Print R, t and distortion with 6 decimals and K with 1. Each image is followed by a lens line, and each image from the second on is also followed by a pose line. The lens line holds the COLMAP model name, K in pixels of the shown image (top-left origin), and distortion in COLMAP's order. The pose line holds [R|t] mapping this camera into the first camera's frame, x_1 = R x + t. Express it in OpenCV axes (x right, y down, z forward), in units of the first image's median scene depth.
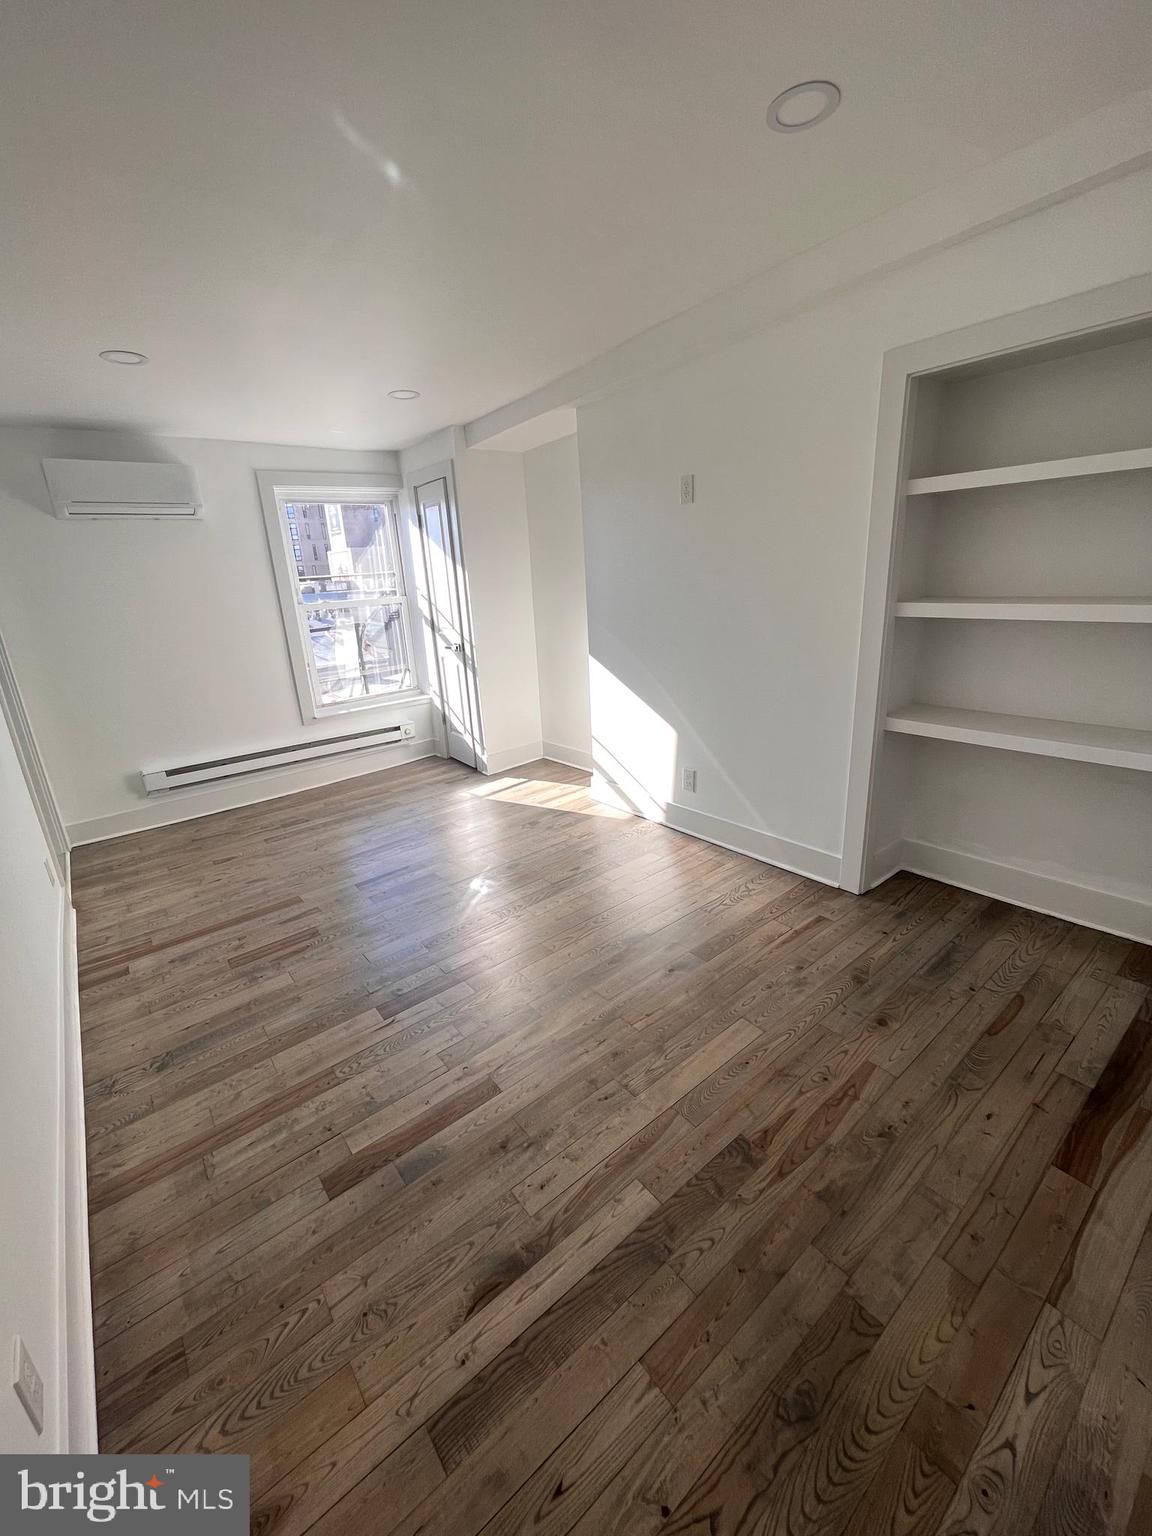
lens RADIAL K [[631.4, 0, 576.0], [0, 631.4, 768.0], [0, 0, 1]] dist [-0.003310, 0.000222]
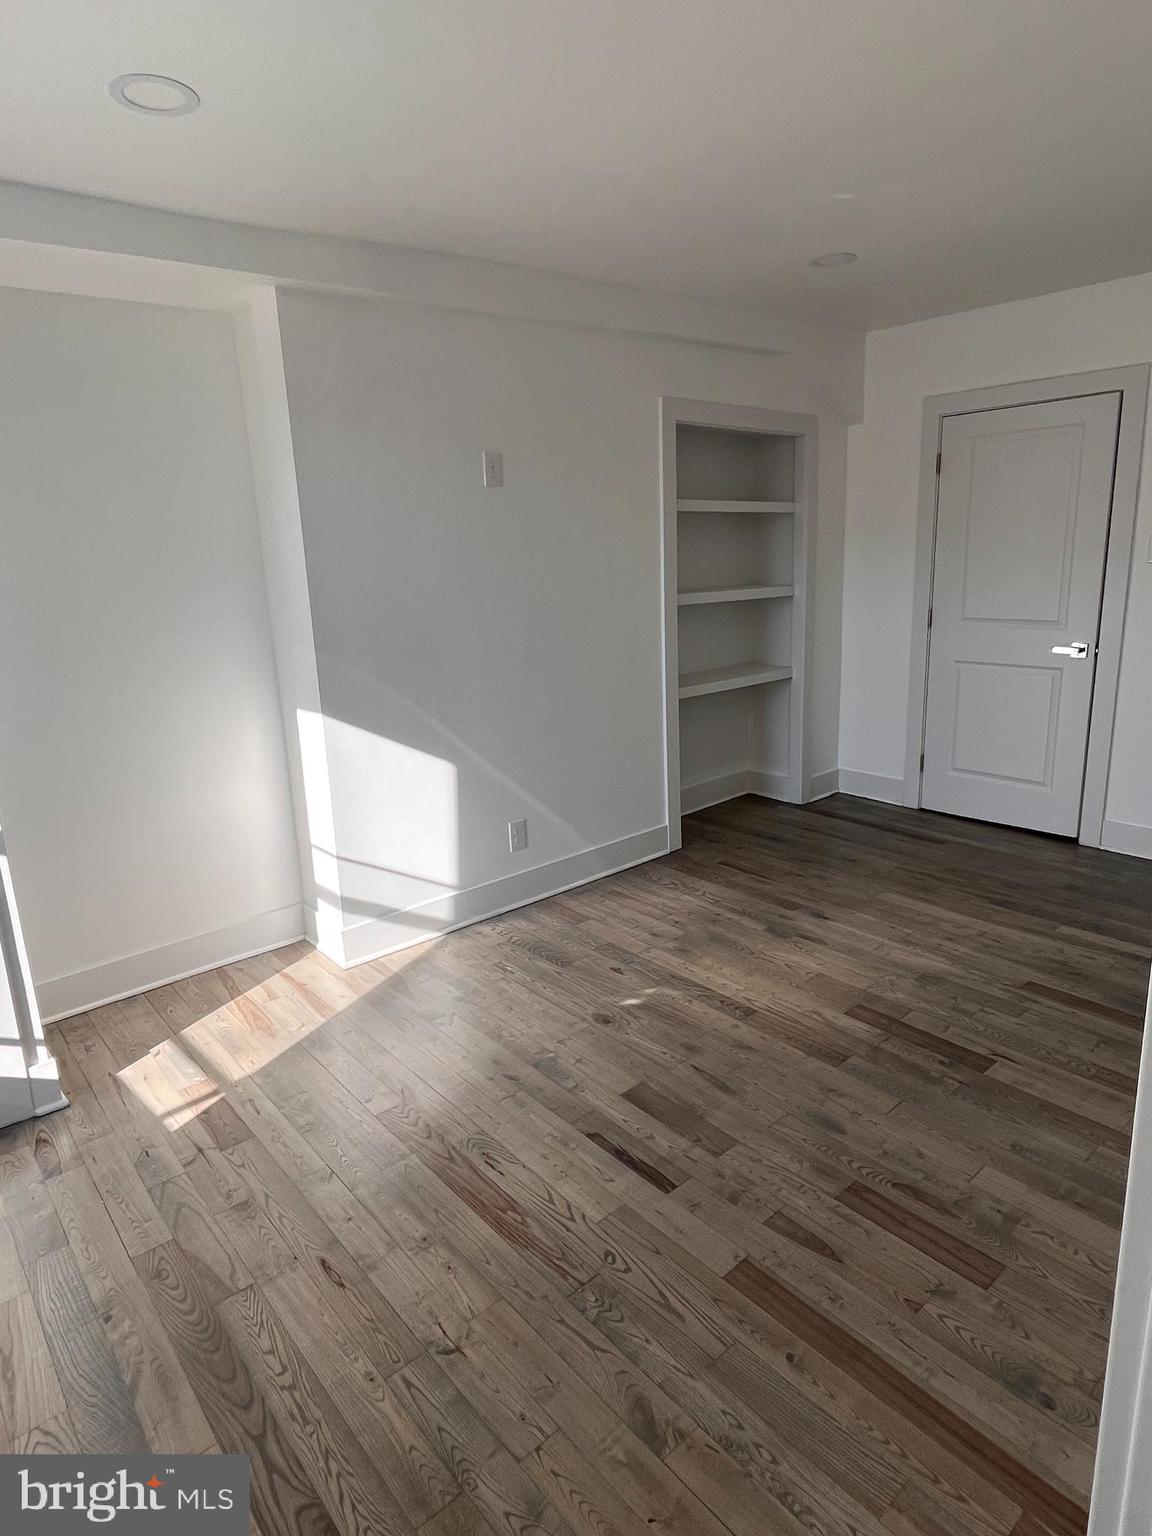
lens RADIAL K [[882.7, 0, 584.9], [0, 882.7, 769.6], [0, 0, 1]] dist [-0.006270, 0.001067]
pose [[-0.050746, -0.180821, 0.982206, -1.352138], [0.333775, 0.923853, 0.187323, -0.357086], [-0.941286, 0.337342, 0.013472, 1.369514]]
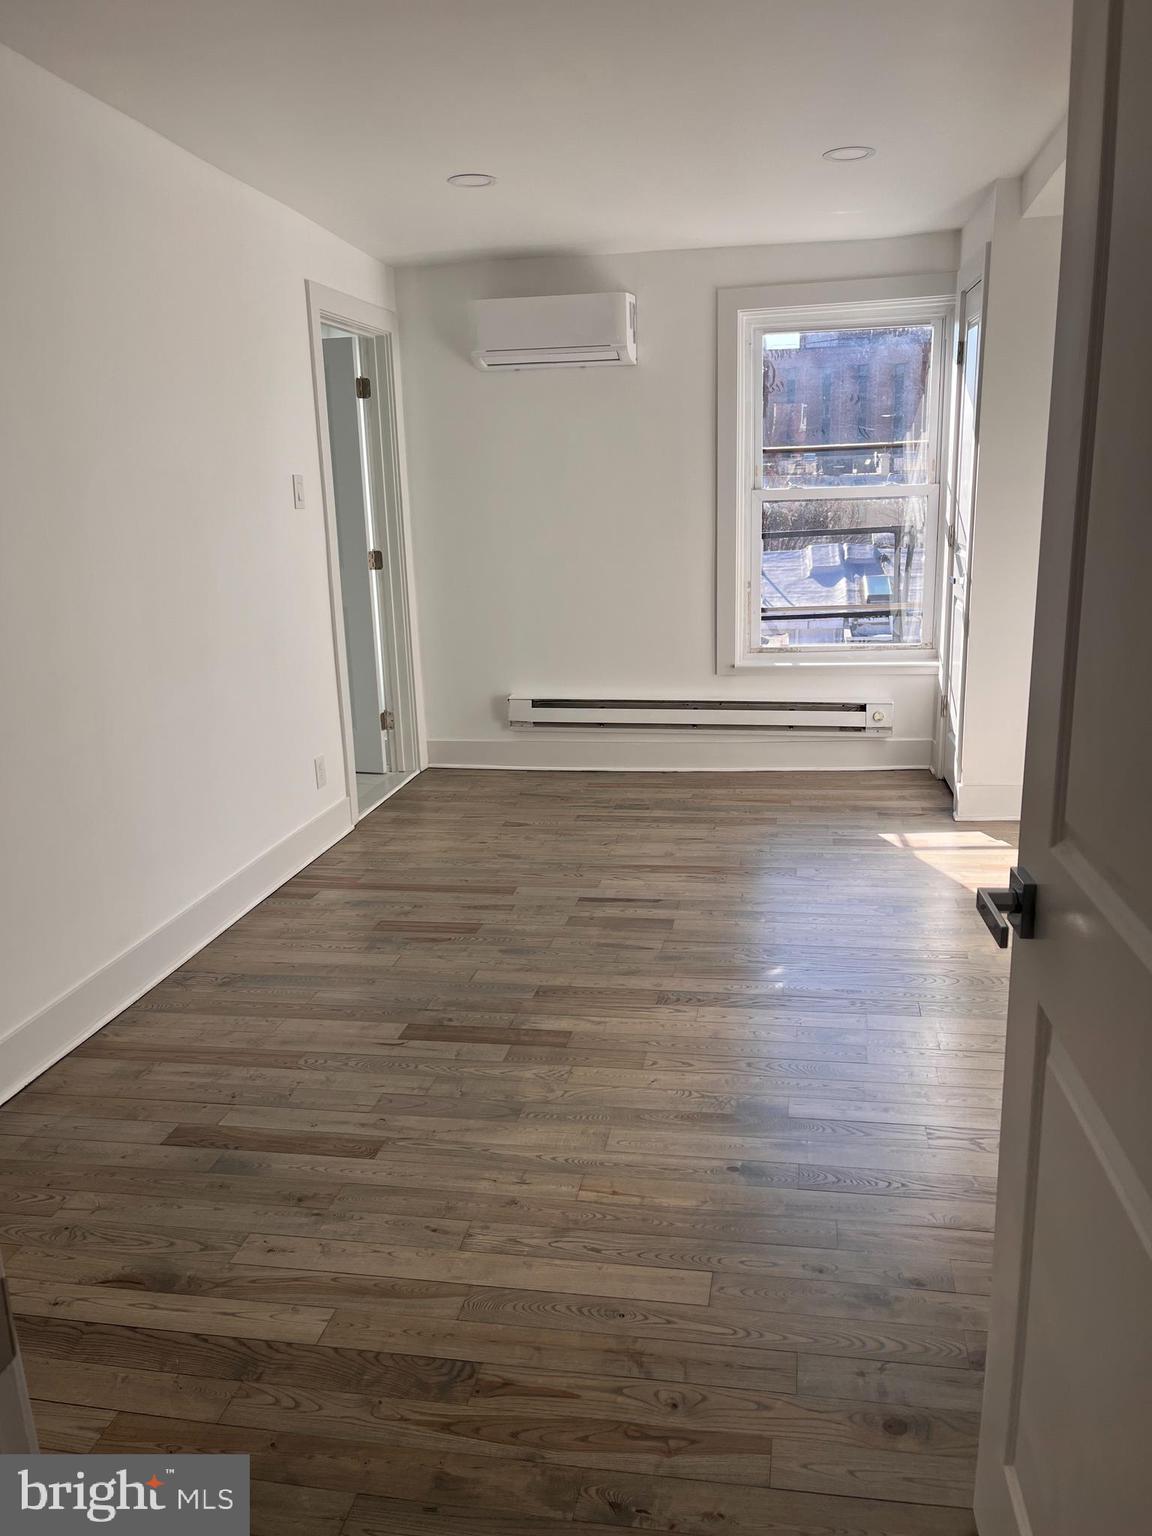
lens RADIAL K [[1169.8, 0, 572.1], [0, 1169.8, 773.6], [0, 0, 1]] dist [0.075971, -0.111772]
pose [[0.649514, 0.223534, -0.726749, 0.793262], [-0.233461, 0.968269, 0.089171, -0.085507], [0.723621, 0.111749, 0.681091, 0.150965]]
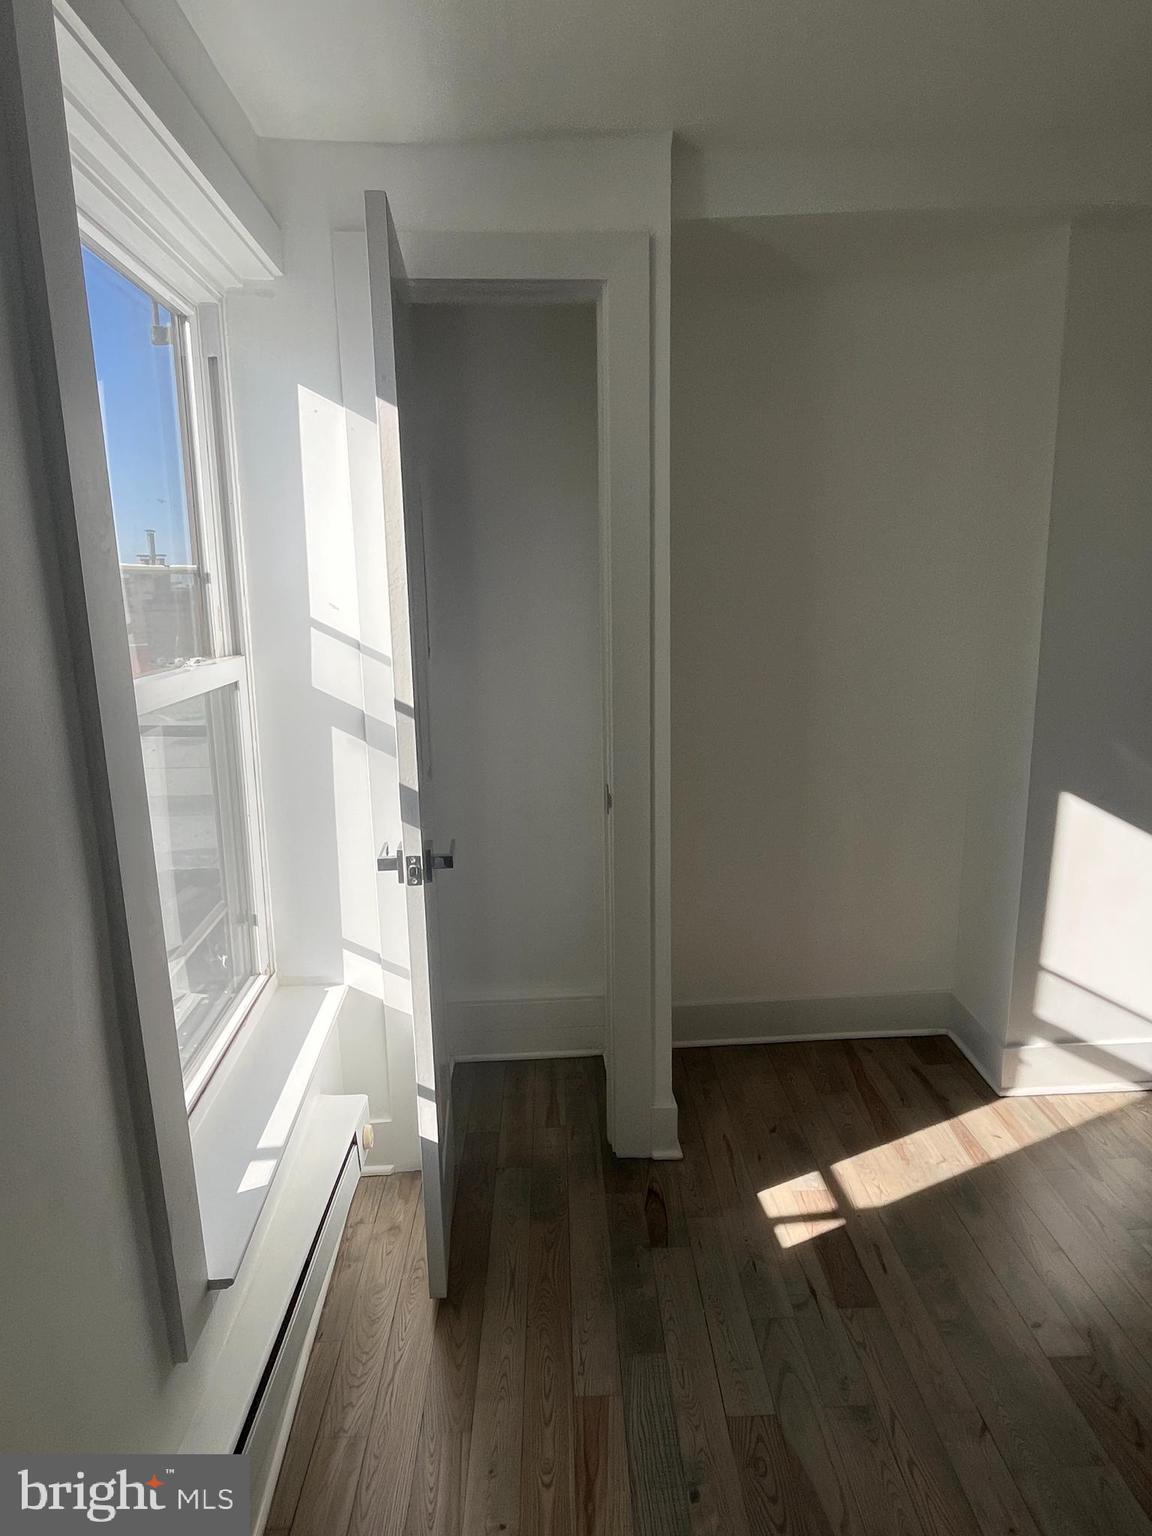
lens RADIAL K [[882.7, 0, 584.9], [0, 882.7, 769.6], [0, 0, 1]] dist [-0.006270, 0.001067]
pose [[0.587587, -0.113748, 0.801126, -1.141617], [0.224536, 0.974109, -0.026378, -0.415530], [-0.777383, 0.195381, 0.597914, 1.527207]]
